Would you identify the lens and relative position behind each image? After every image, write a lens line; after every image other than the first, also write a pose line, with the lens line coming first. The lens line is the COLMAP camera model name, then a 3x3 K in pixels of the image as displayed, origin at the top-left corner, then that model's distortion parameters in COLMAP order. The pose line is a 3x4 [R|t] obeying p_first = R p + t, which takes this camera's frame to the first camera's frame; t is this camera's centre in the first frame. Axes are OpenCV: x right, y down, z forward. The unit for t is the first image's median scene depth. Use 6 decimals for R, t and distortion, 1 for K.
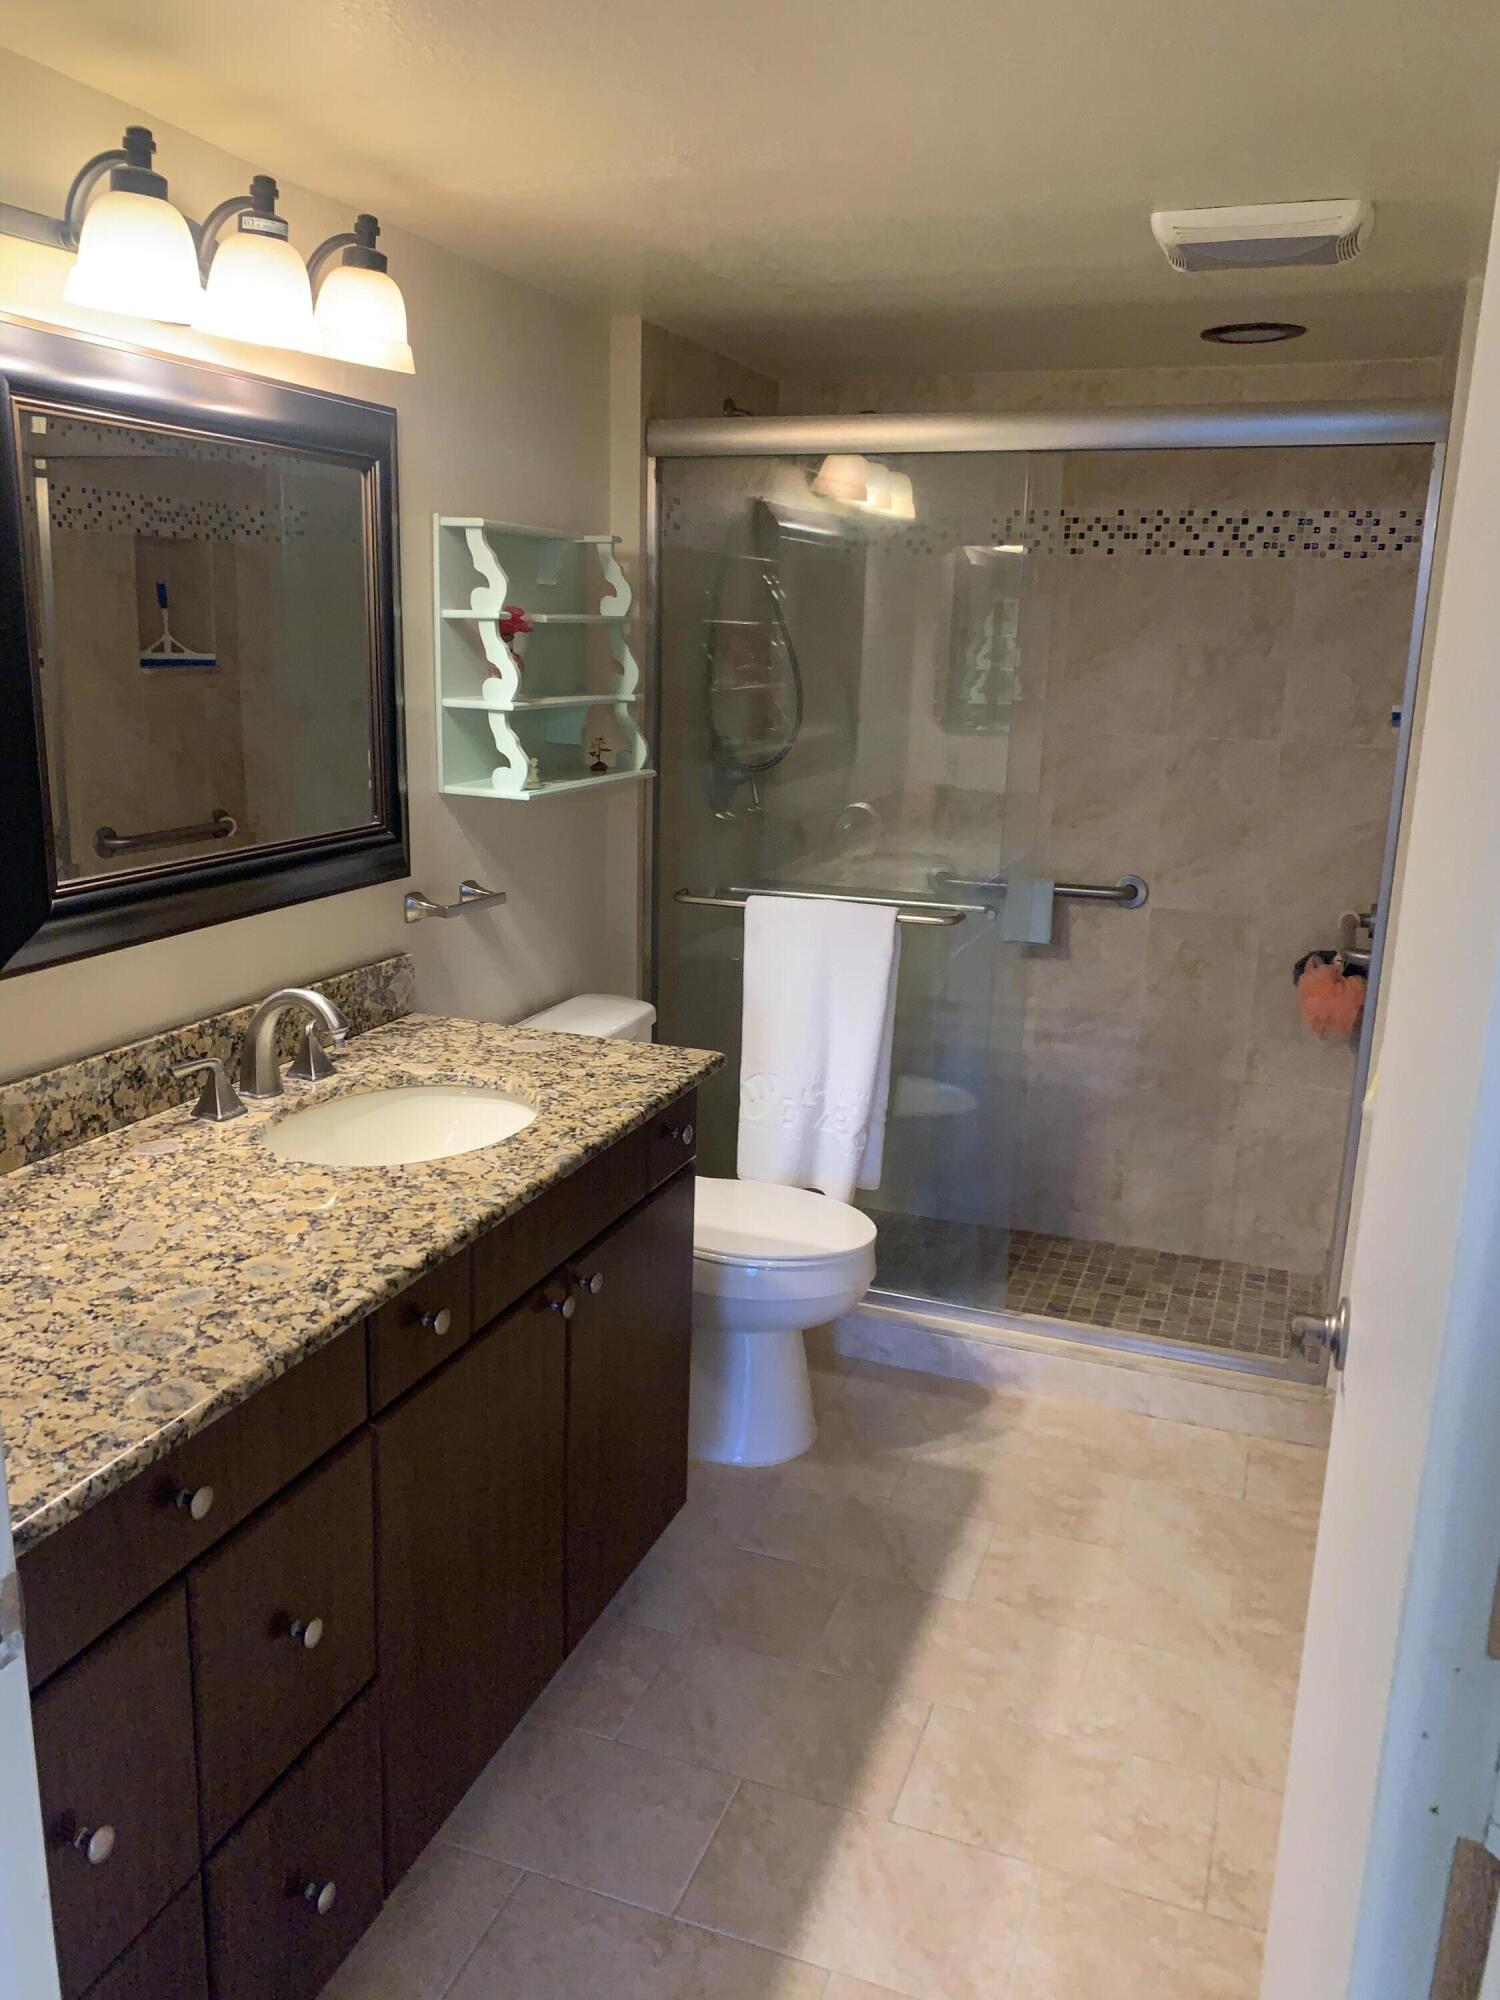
lens RADIAL K [[1542.2, 0, 750.0], [0, 1542.2, 1000.0], [0, 0, 1]] dist [0.044775, -0.033857]
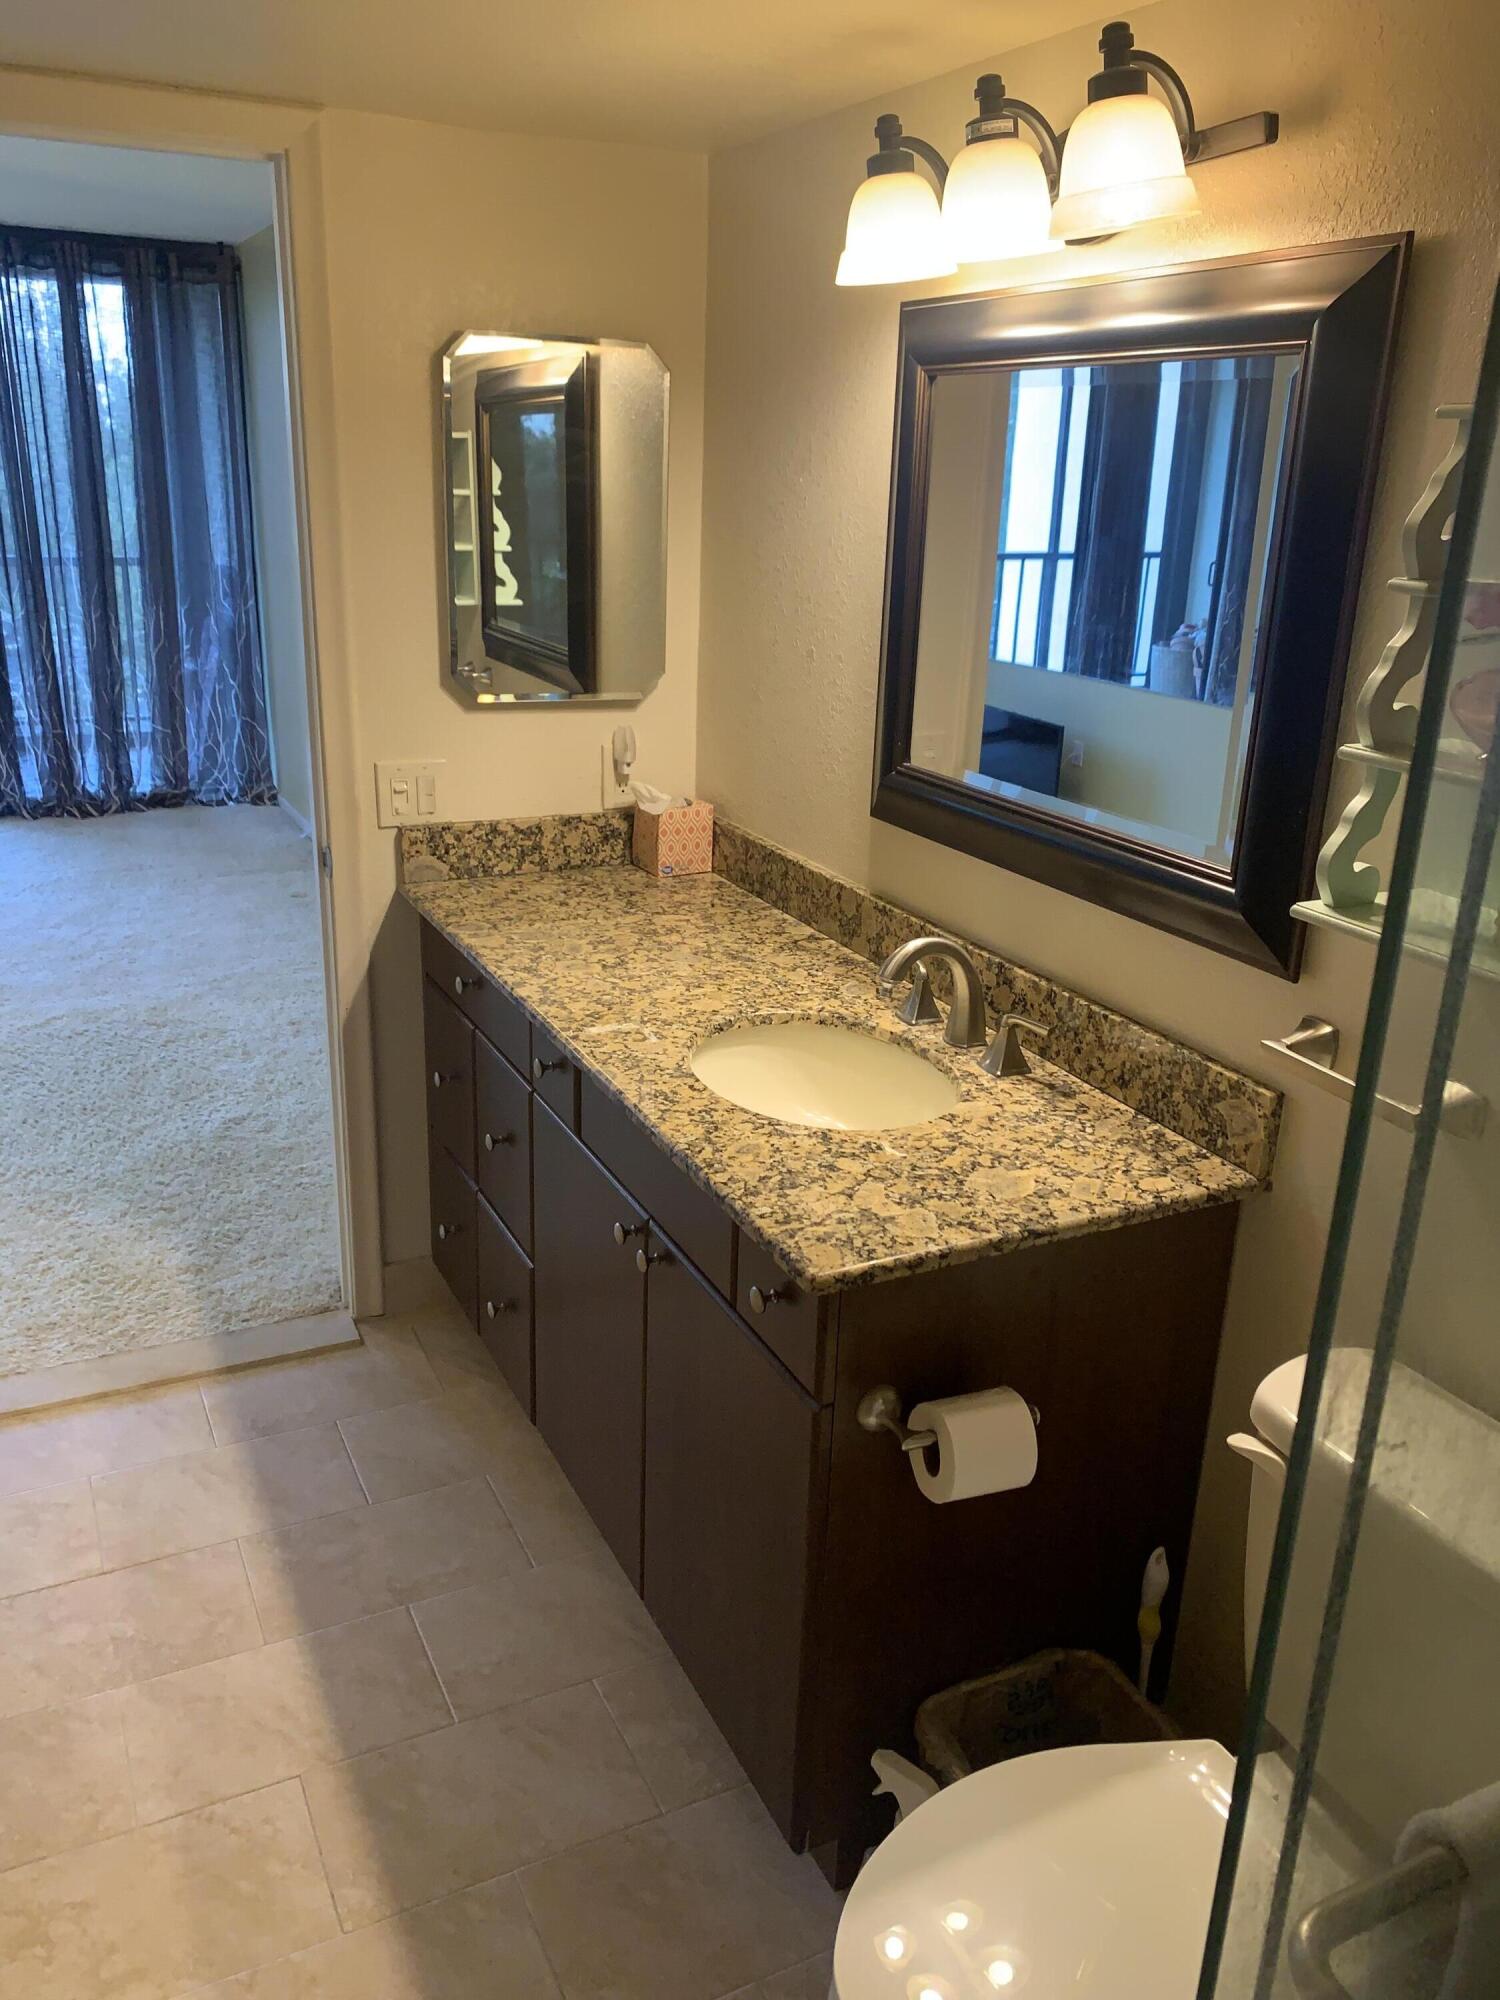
lens RADIAL K [[1542.2, 0, 750.0], [0, 1542.2, 1000.0], [0, 0, 1]] dist [0.044775, -0.033857]
pose [[-0.688760, 0.188841, -0.699963, 0.474284], [-0.219534, 0.865827, 0.449609, -0.383623], [0.690952, 0.463339, -0.554890, 1.469023]]
